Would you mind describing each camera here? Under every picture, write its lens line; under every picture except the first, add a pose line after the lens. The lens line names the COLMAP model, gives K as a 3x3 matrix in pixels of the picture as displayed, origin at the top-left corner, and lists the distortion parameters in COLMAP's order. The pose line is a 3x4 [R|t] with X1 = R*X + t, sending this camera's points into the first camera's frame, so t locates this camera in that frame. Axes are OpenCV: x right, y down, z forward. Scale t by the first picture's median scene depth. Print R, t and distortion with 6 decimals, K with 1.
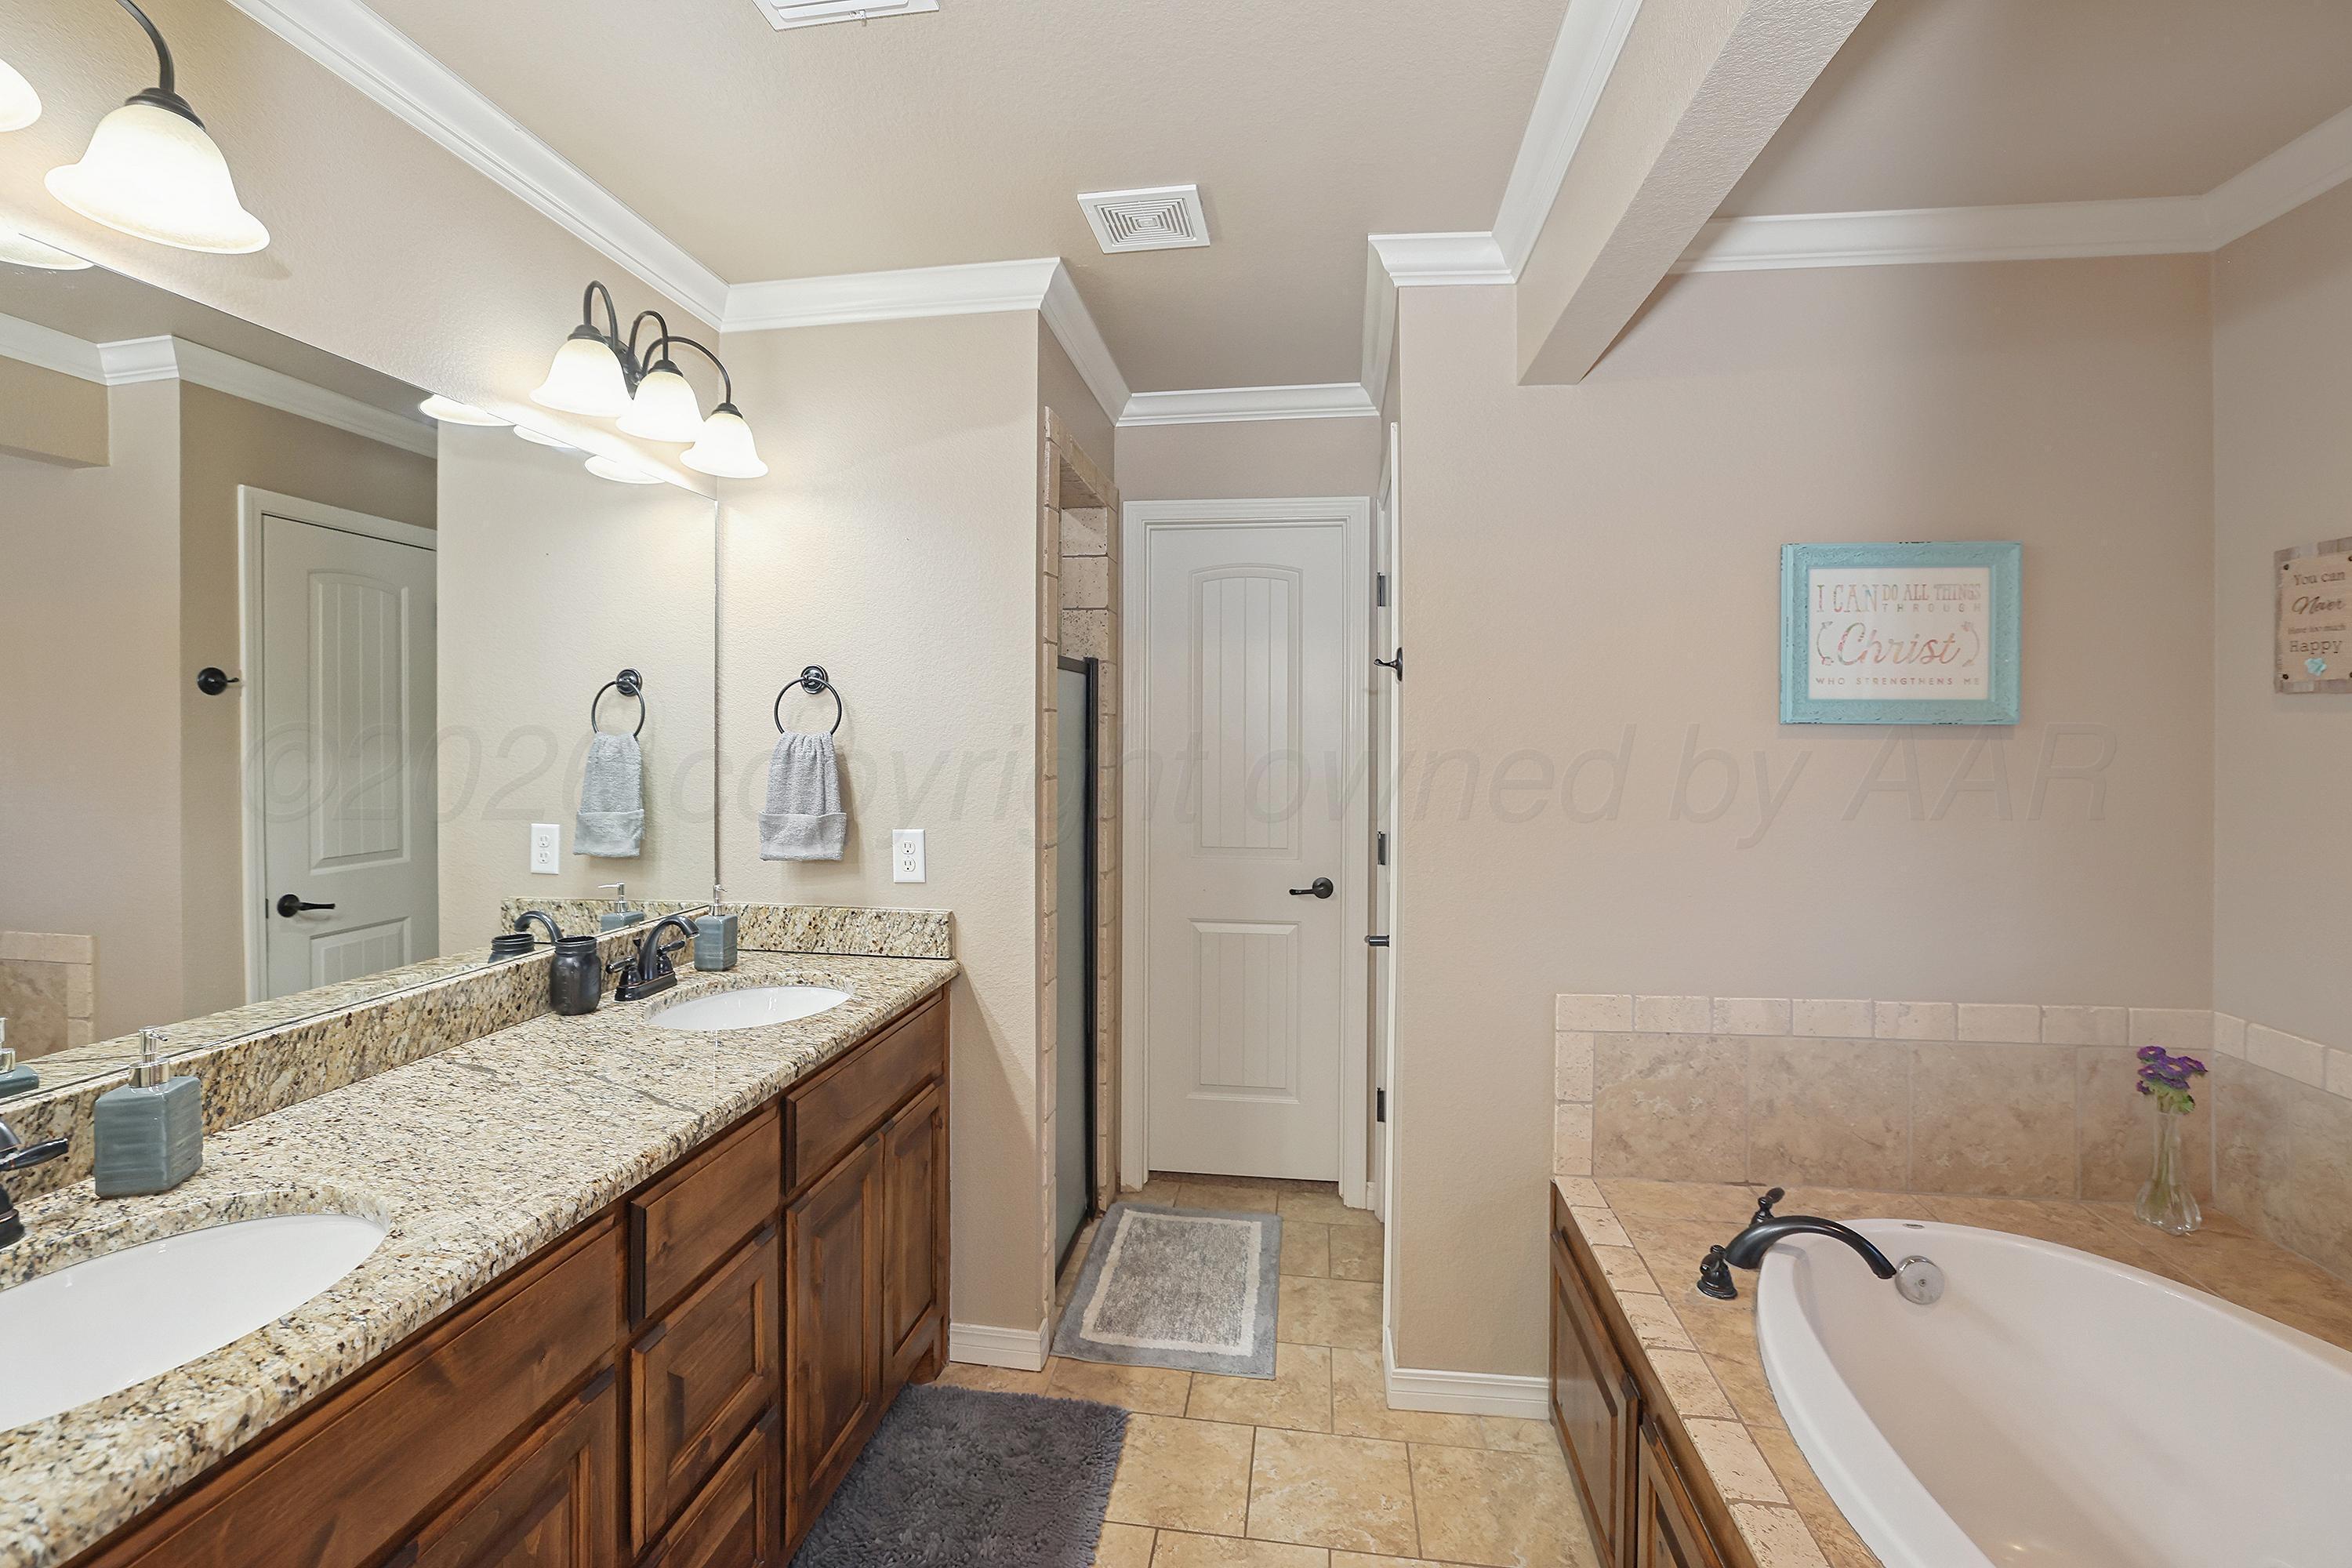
lens RADIAL K [[1026.2, 0, 1170.0], [0, 1026.2, 740.5], [0, 0, 1]] dist [-0.053784, 0.020451]
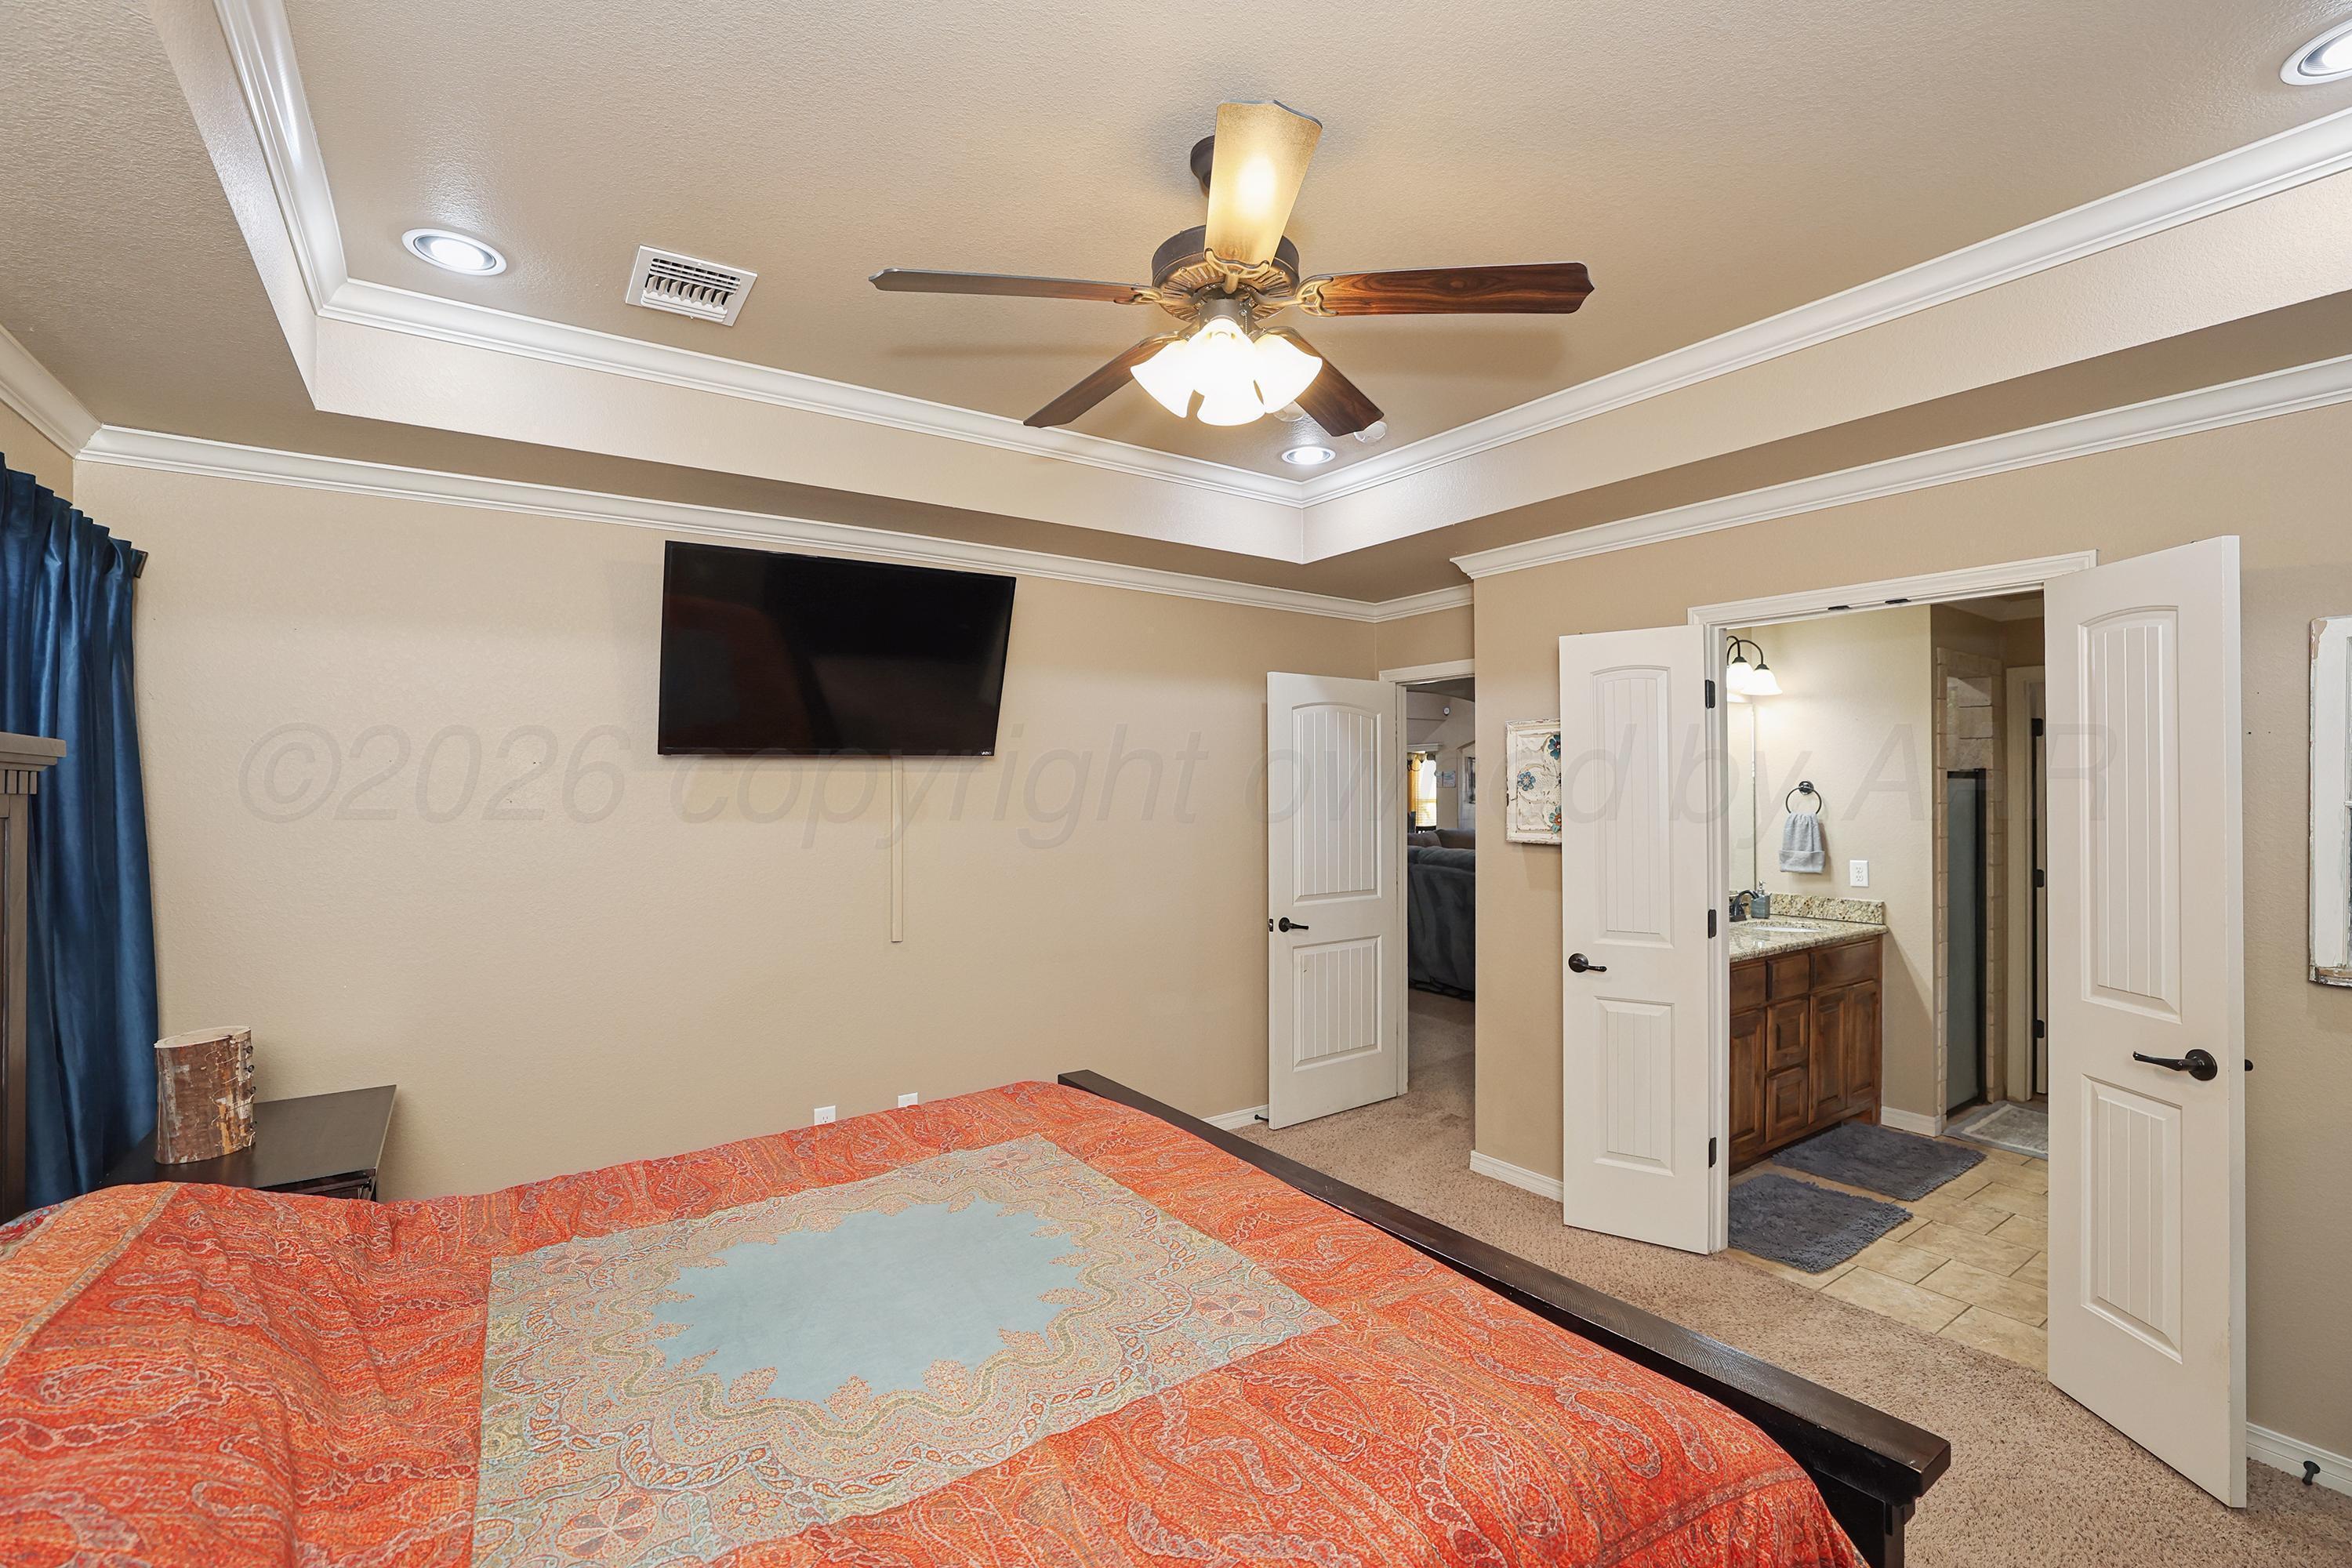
lens RADIAL K [[1029.5, 0, 1163.7], [0, 1029.5, 768.8], [0, 0, 1]] dist [-0.069119, 0.035321]
pose [[0.671912, -0.014759, -0.740484, 0.304135], [-0.007367, 0.999619, -0.026609, -0.034260], [0.740594, 0.023334, 0.671547, -1.404989]]
